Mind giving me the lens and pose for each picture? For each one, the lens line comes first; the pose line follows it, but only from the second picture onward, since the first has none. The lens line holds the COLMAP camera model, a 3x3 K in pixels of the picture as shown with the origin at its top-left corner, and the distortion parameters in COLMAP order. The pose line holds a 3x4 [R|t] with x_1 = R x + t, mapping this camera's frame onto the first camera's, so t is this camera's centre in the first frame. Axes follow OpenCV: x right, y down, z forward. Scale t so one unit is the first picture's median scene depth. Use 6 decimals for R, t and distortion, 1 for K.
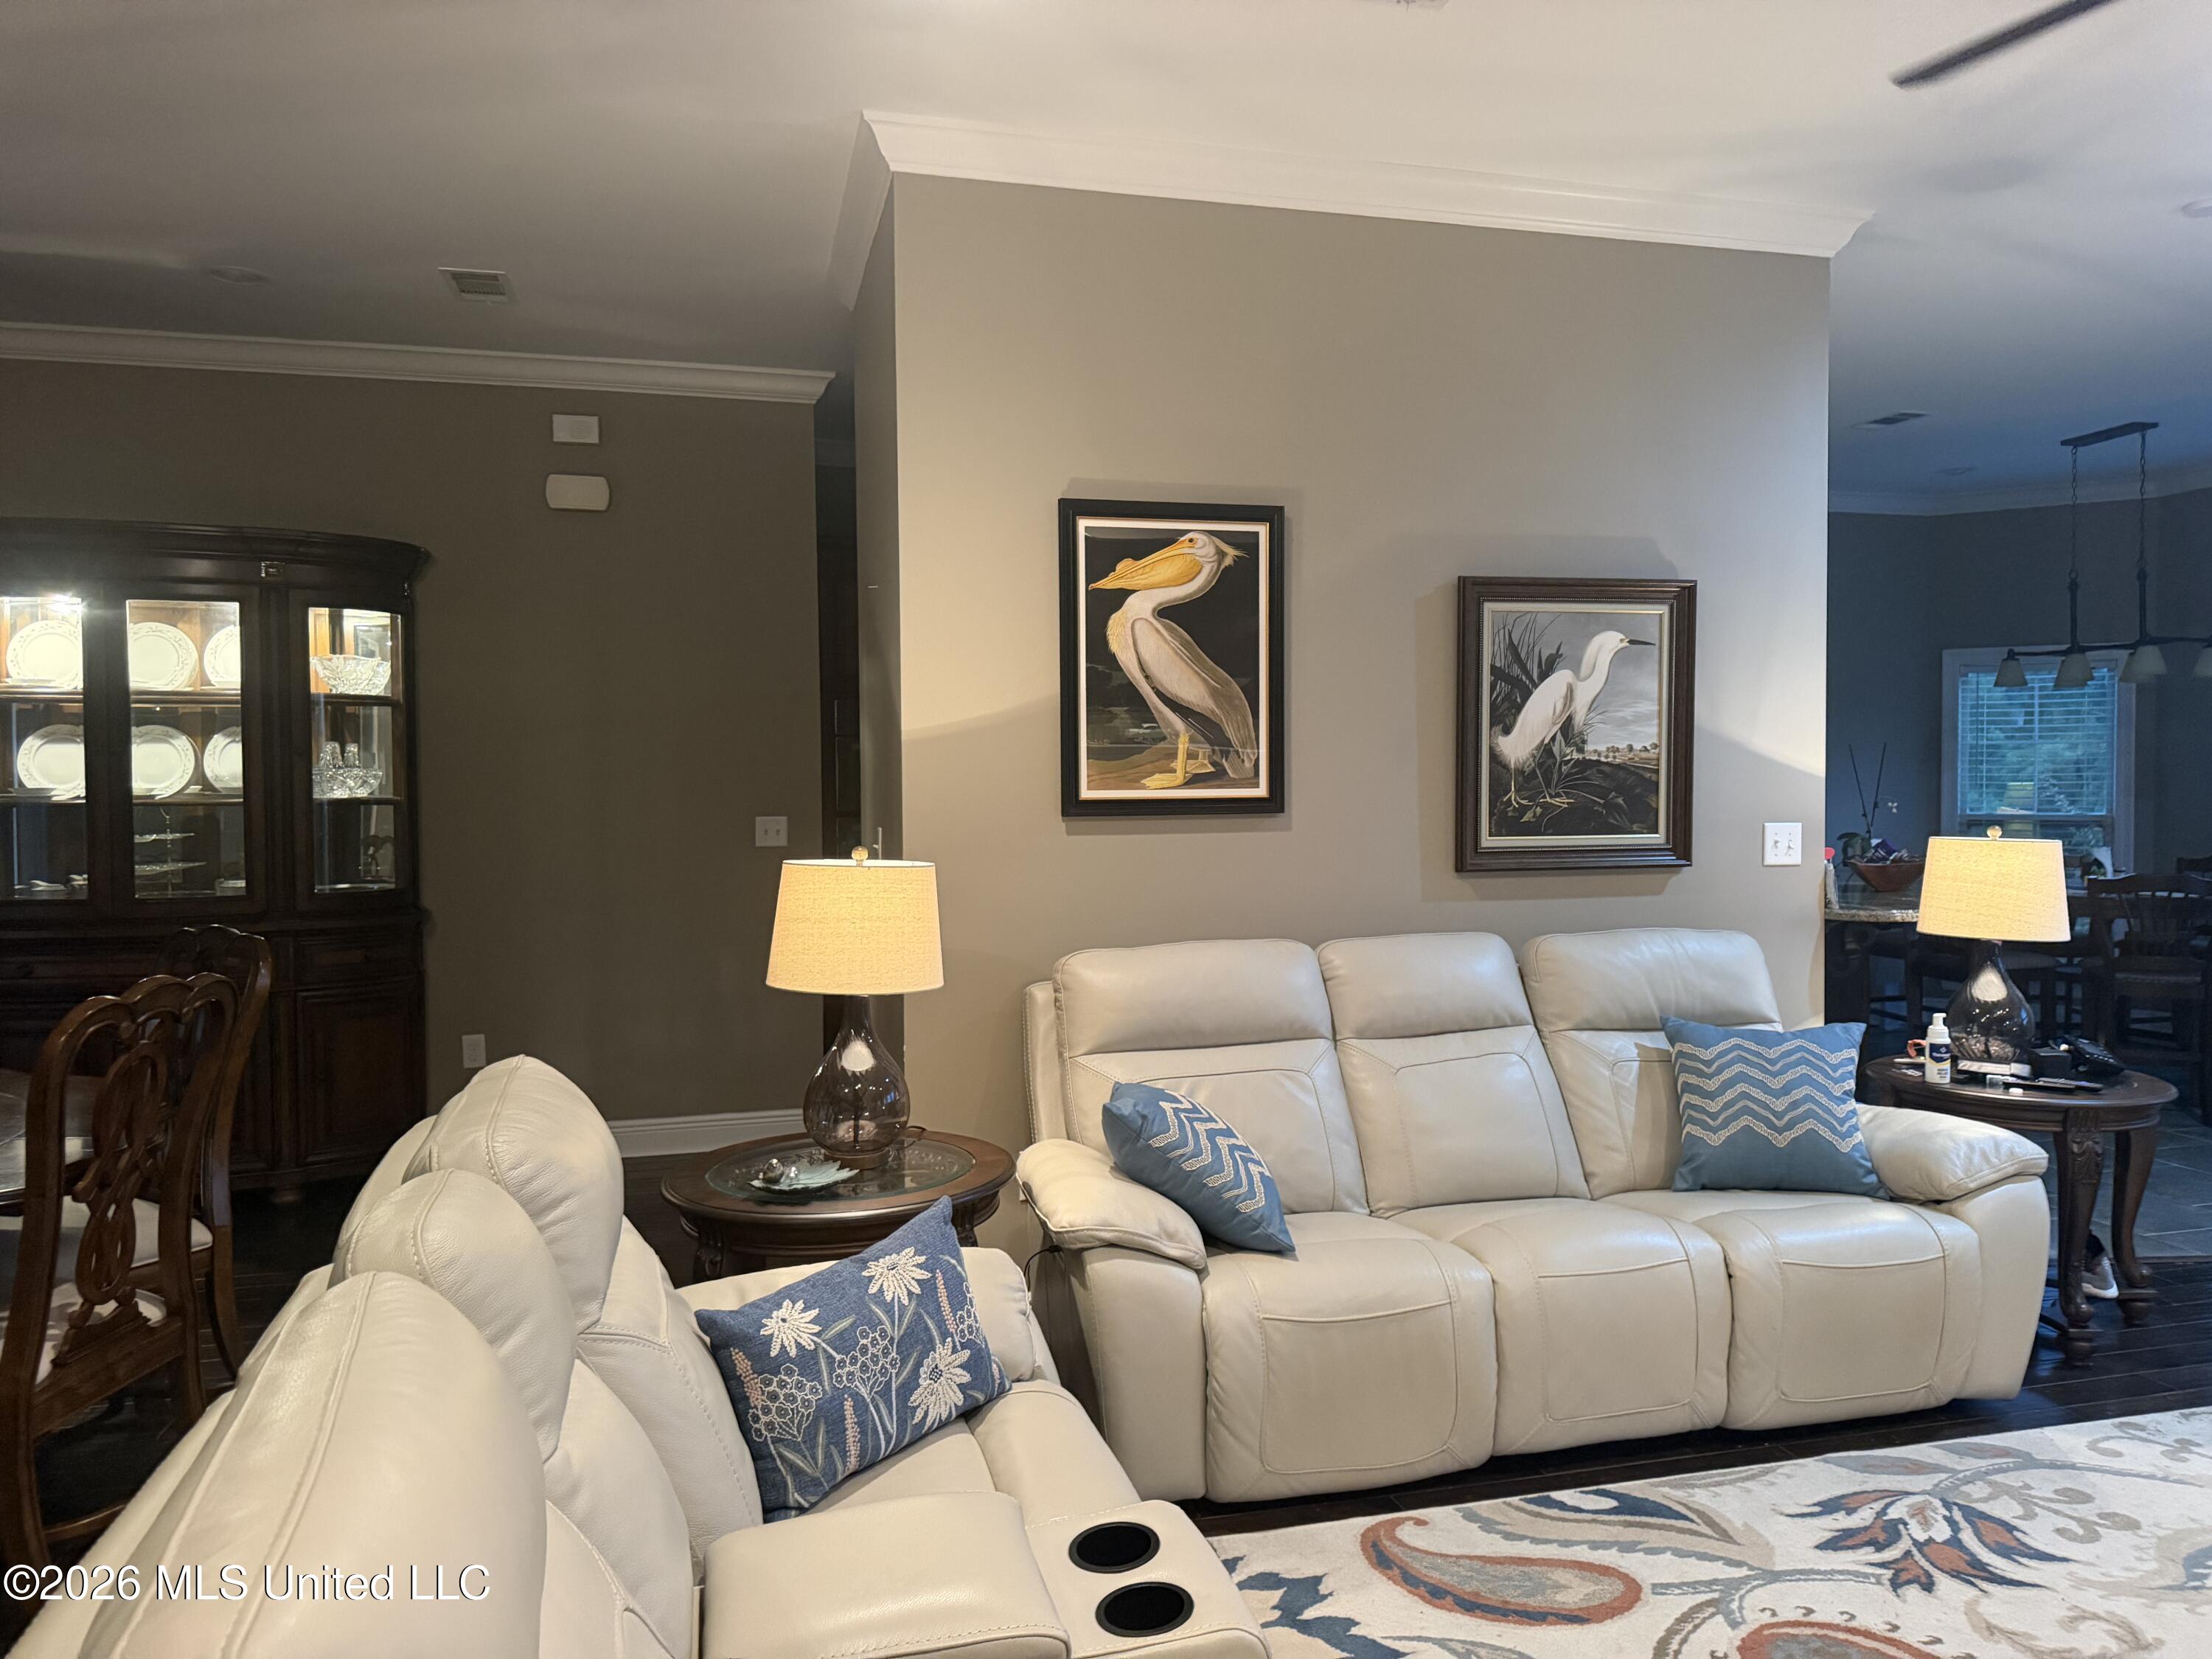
lens RADIAL K [[1547.2, 0, 1106.0], [0, 1547.2, 829.5], [0, 0, 1]] dist [0.111065, -0.148350]
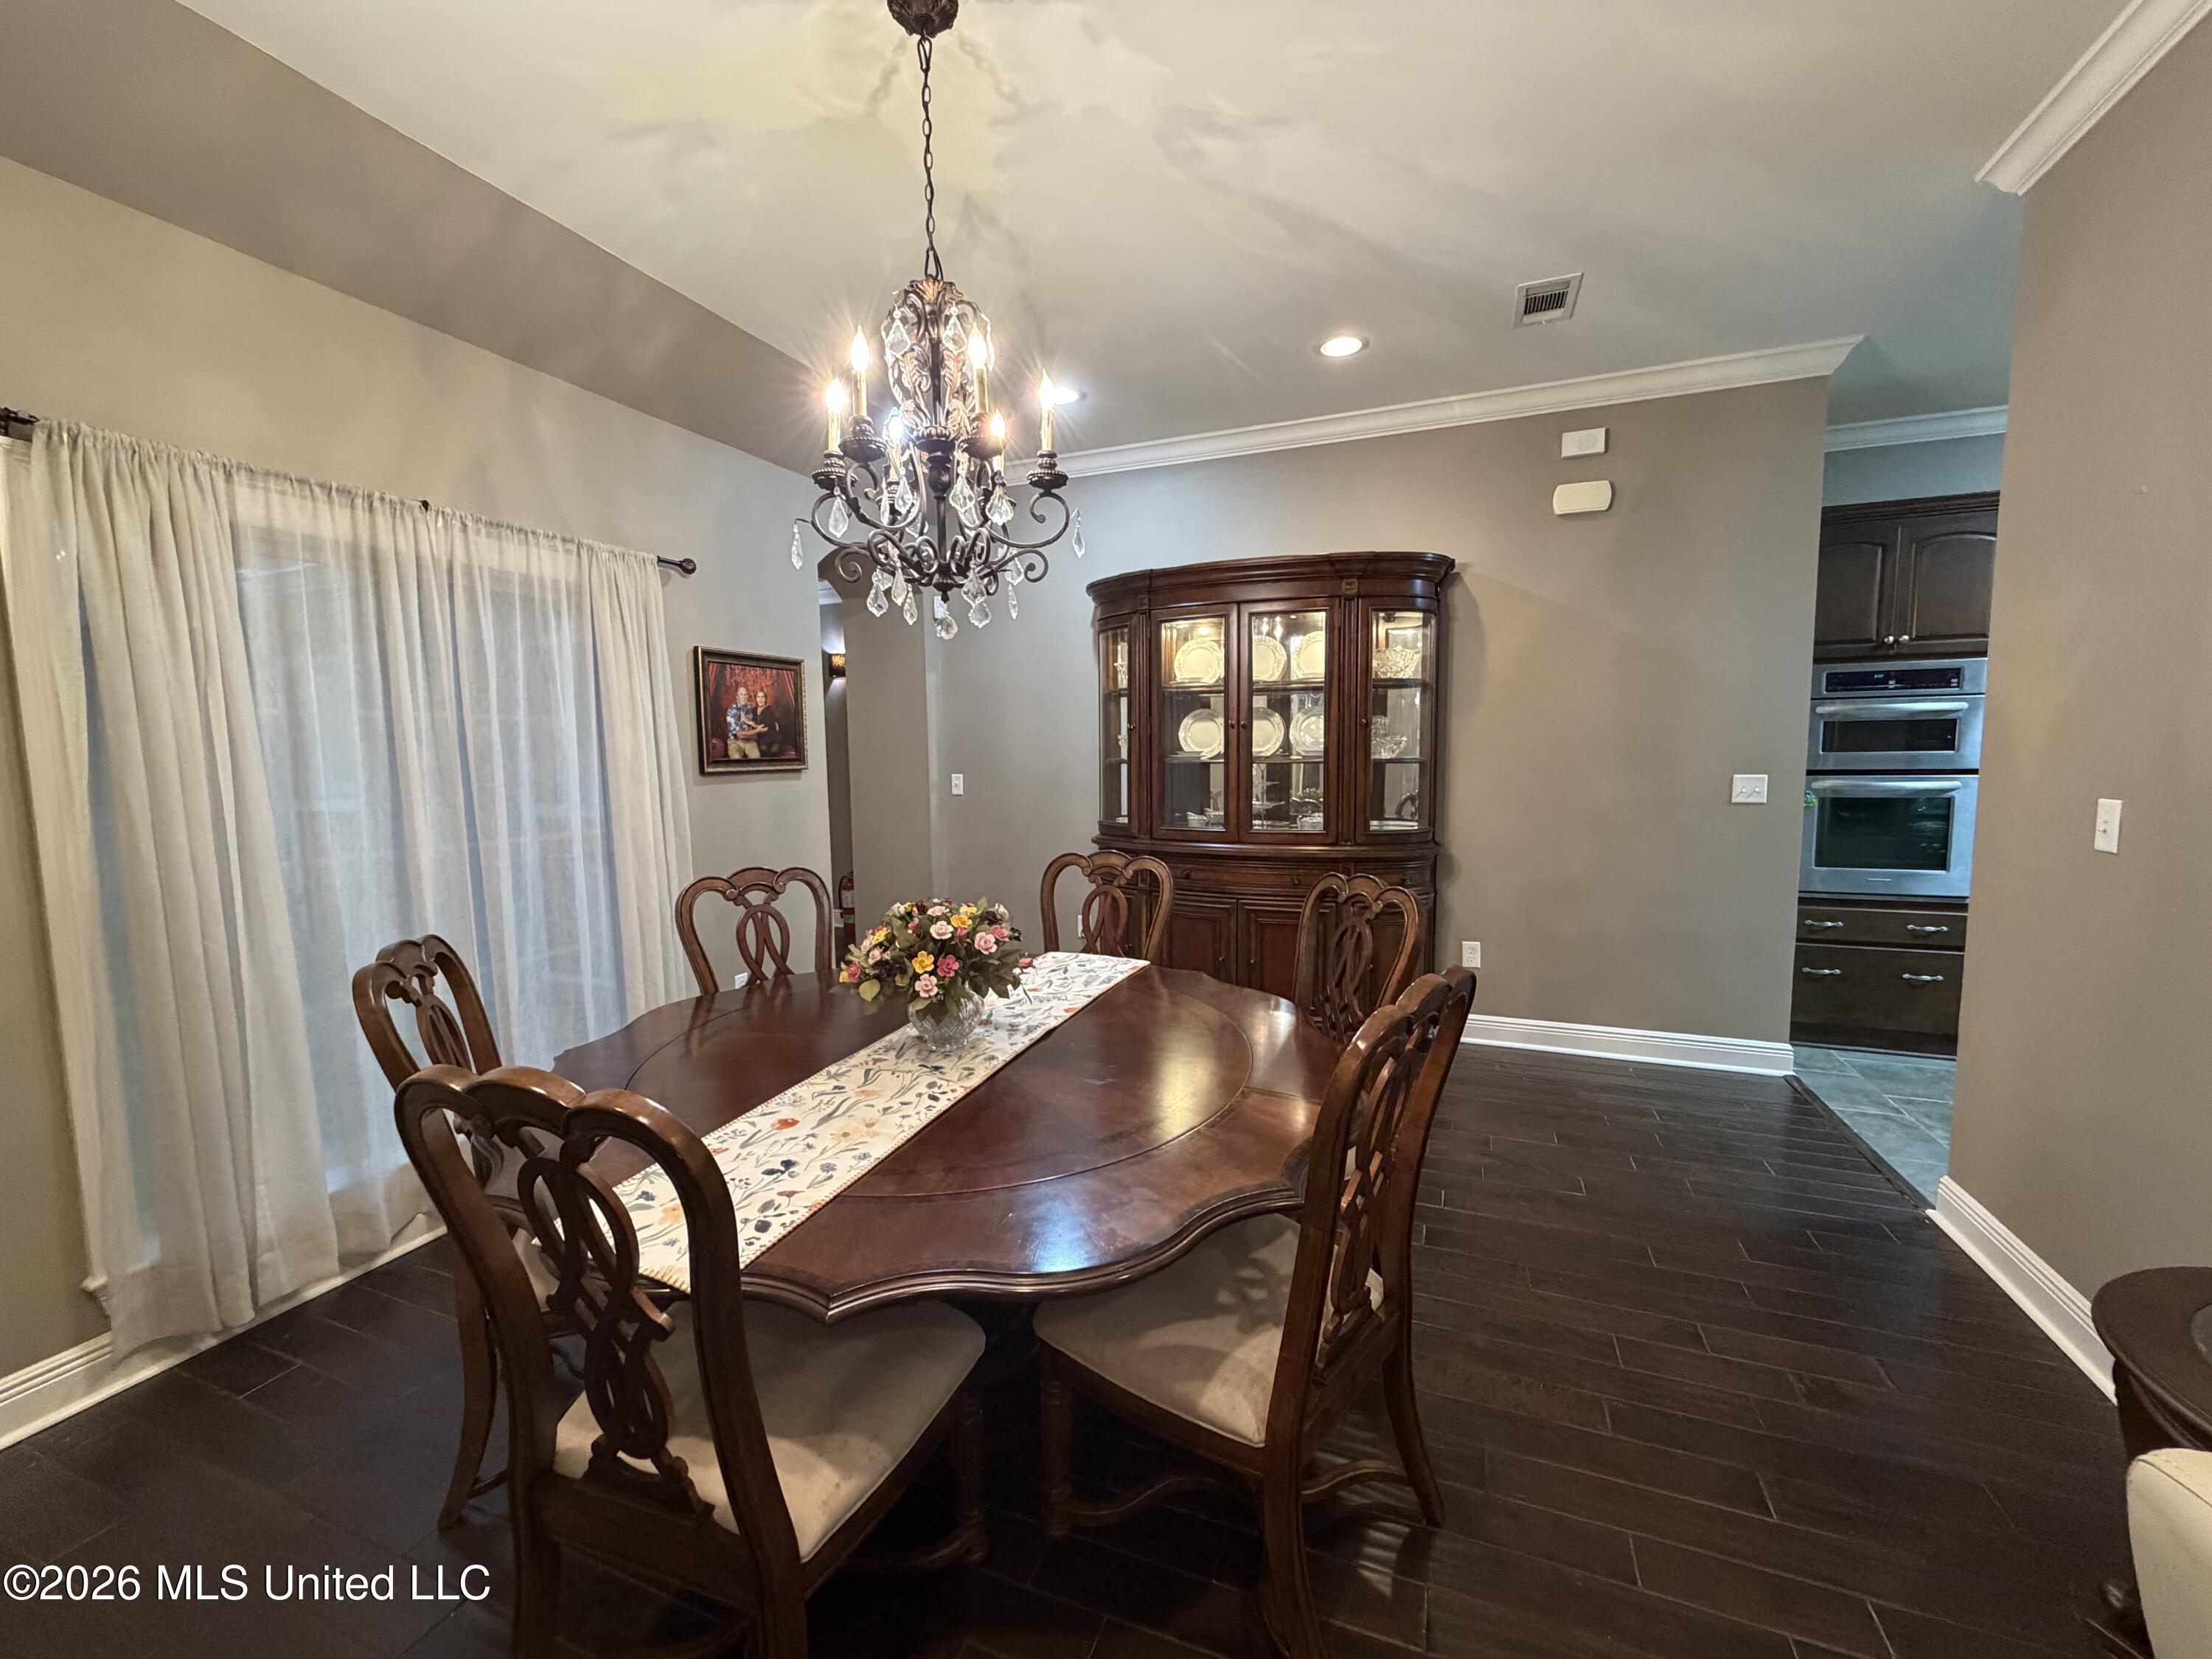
lens RADIAL K [[884.1, 0, 1100.0], [0, 884.1, 829.9], [0, 0, 1]] dist [0.001859, 0.000045]
pose [[0.803892, 0.050817, -0.592601, -0.521431], [-0.011289, 0.997468, 0.070221, -0.020328], [0.594668, -0.049760, 0.802430, 0.574488]]
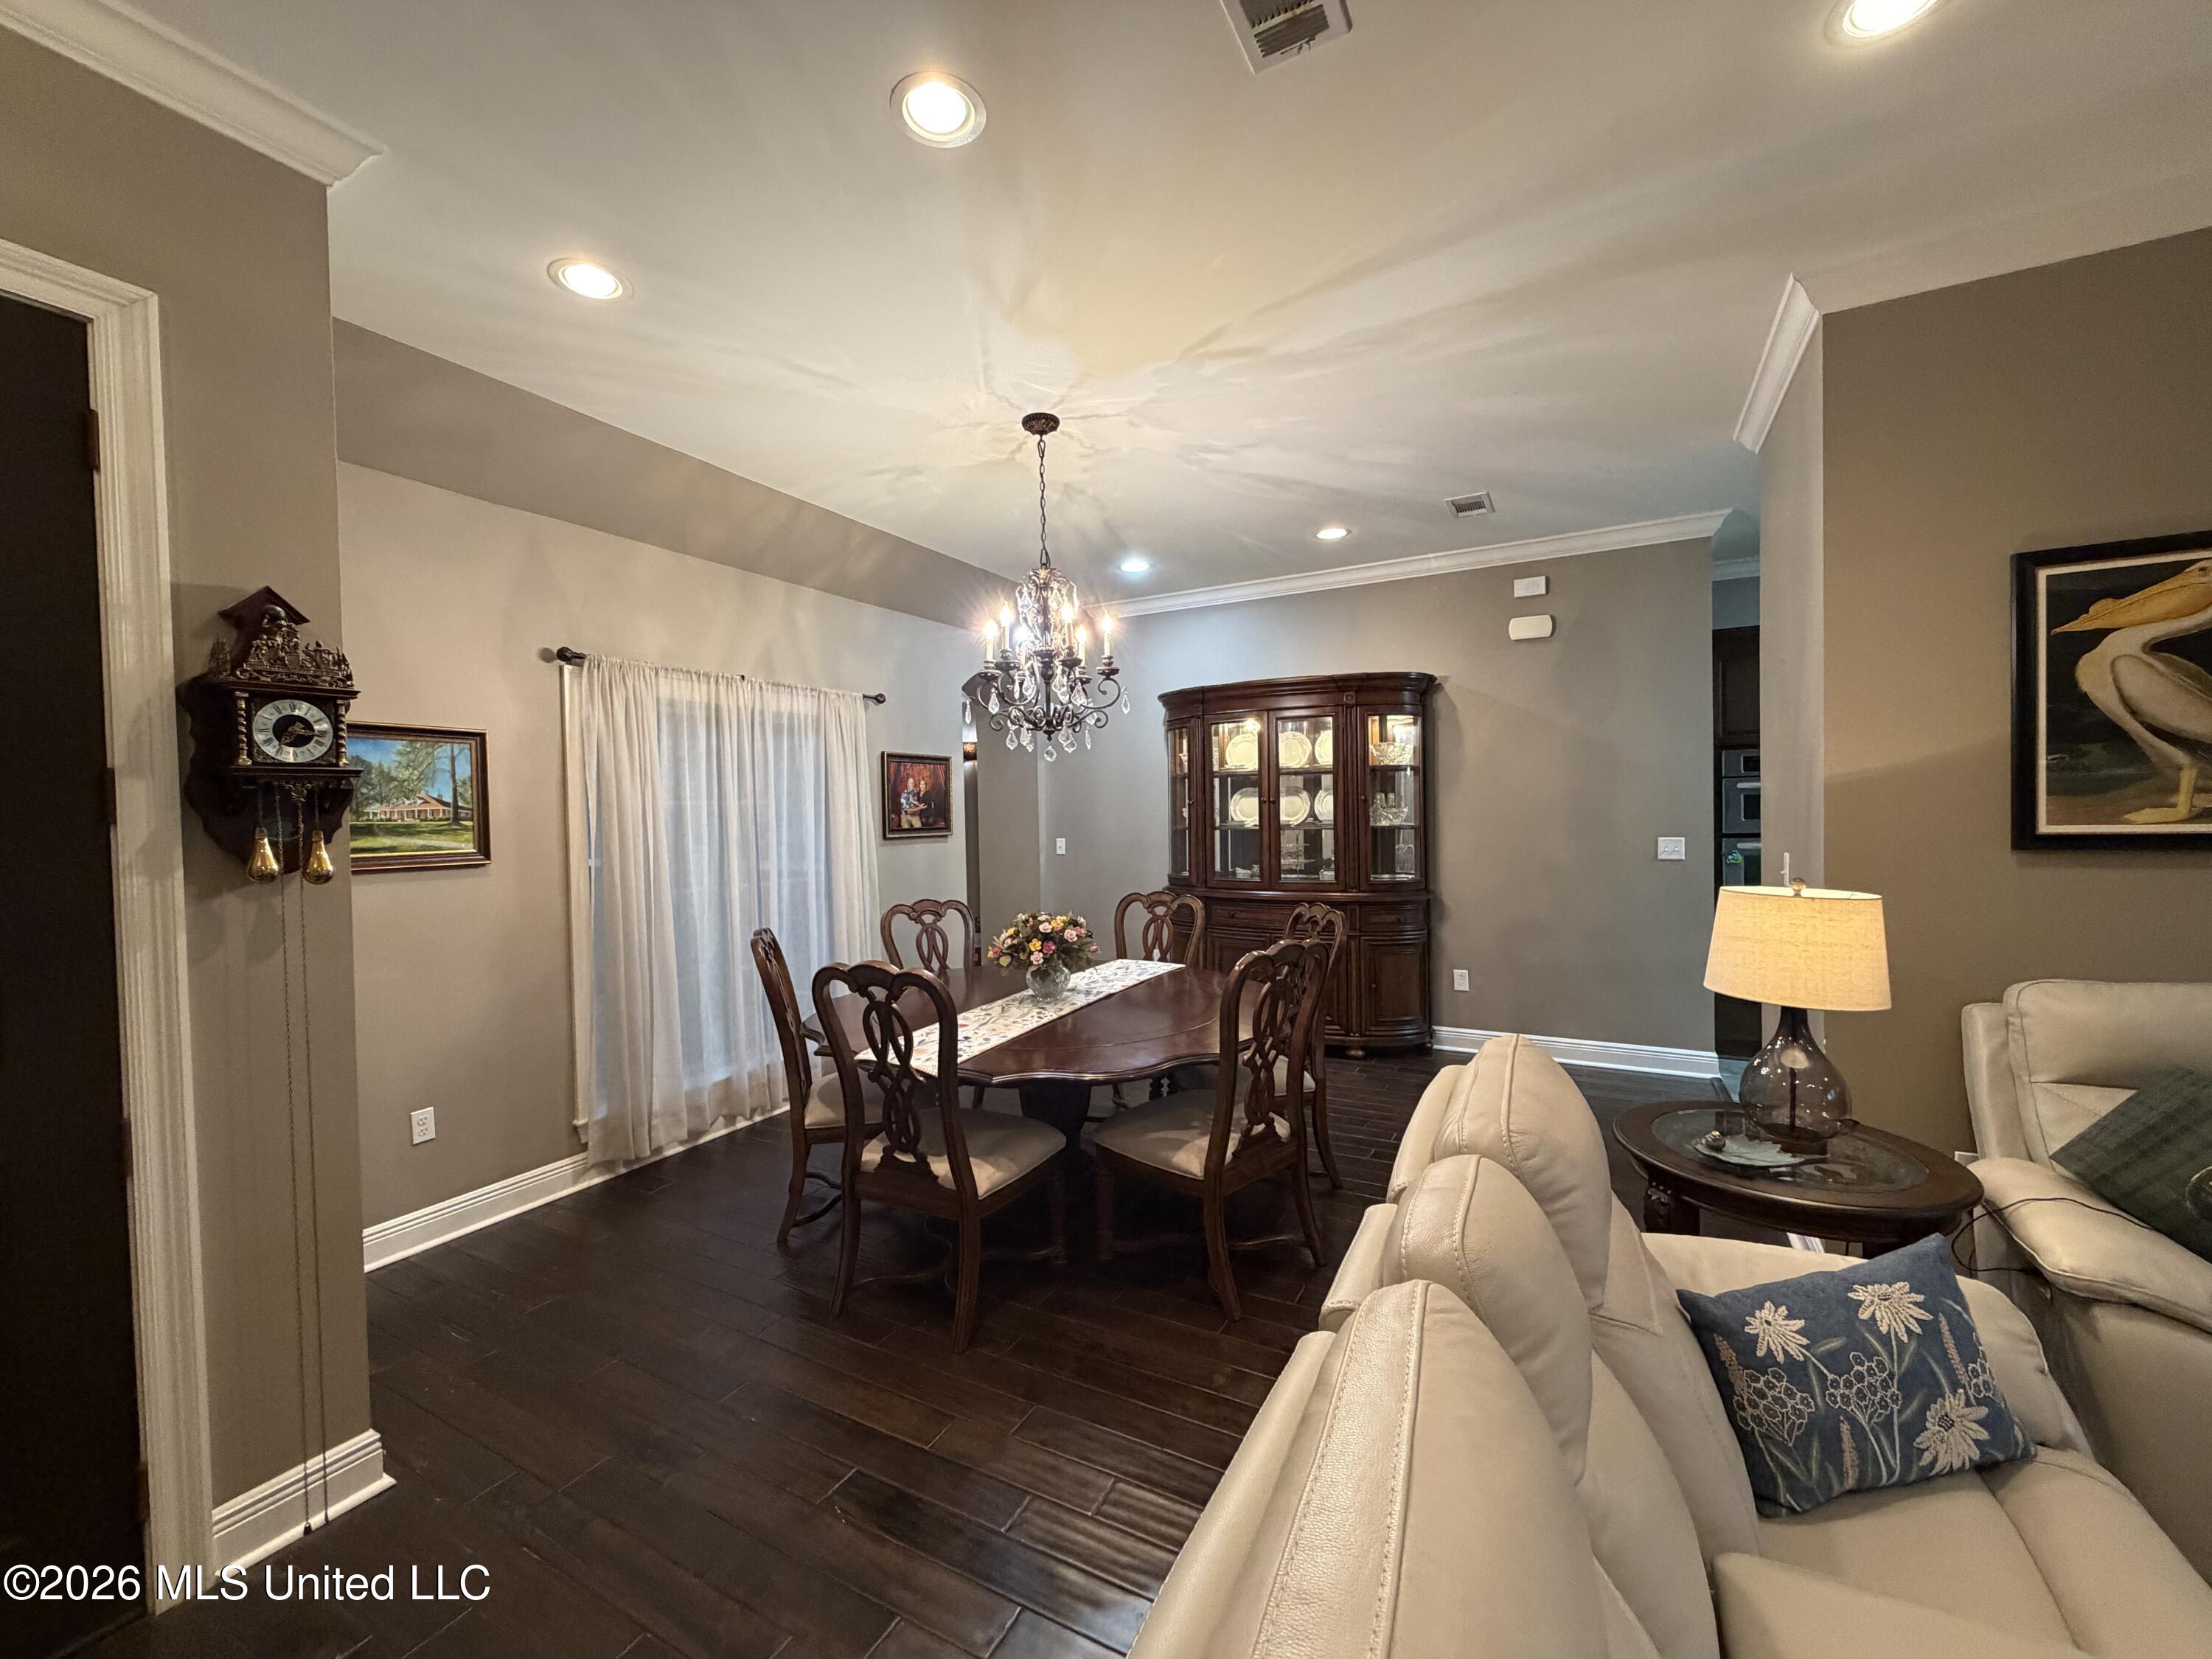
lens RADIAL K [[884.1, 0, 1100.0], [0, 884.1, 829.9], [0, 0, 1]] dist [0.001859, 0.000045]
pose [[0.725419, 0.005294, -0.688287, -0.102040], [-0.008005, 0.999968, -0.000745, -0.025909], [0.688261, 0.006051, 0.725438, 0.188789]]
